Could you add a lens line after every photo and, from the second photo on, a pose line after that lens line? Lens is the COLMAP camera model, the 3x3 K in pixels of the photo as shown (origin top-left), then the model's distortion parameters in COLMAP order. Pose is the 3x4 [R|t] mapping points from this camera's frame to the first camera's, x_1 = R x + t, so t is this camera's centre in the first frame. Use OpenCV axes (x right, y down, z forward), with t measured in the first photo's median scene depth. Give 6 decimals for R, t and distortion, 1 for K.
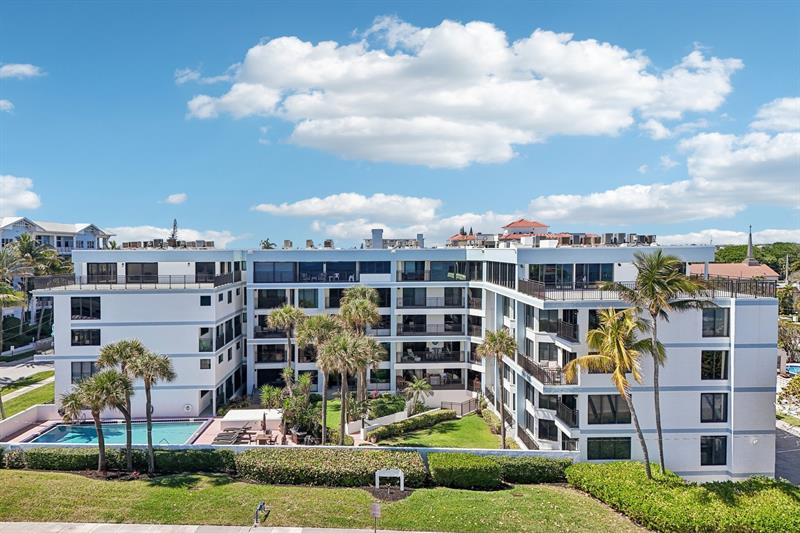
lens RADIAL K [[587.5, 0, 403.0], [0, 587.5, 258.1], [0, 0, 1]] dist [0.039978, 0.004425]
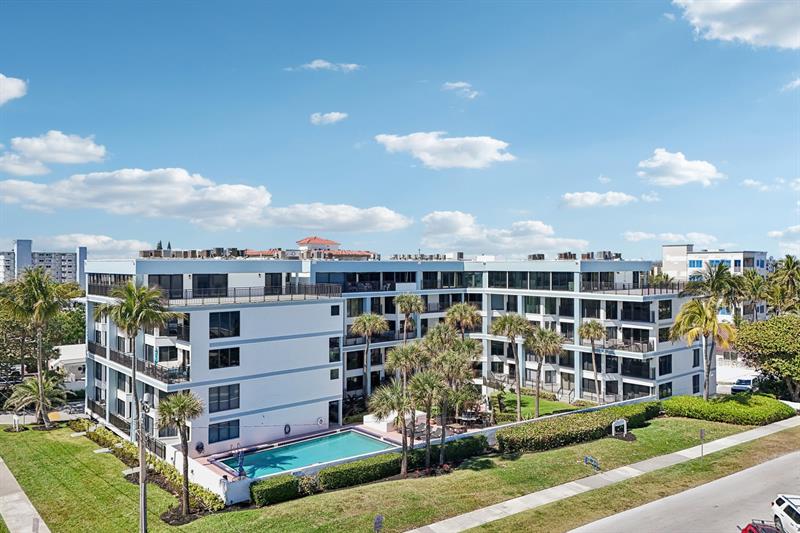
lens RADIAL K [[587.5, 0, 399.8], [0, 587.5, 266.5], [0, 0, 1]] dist [0.039978, 0.004425]
pose [[0.792629, 0.001662, 0.609701, -0.762038], [0.007920, 0.999884, -0.013022, 0.010434], [-0.609652, 0.015151, 0.792524, 0.133797]]
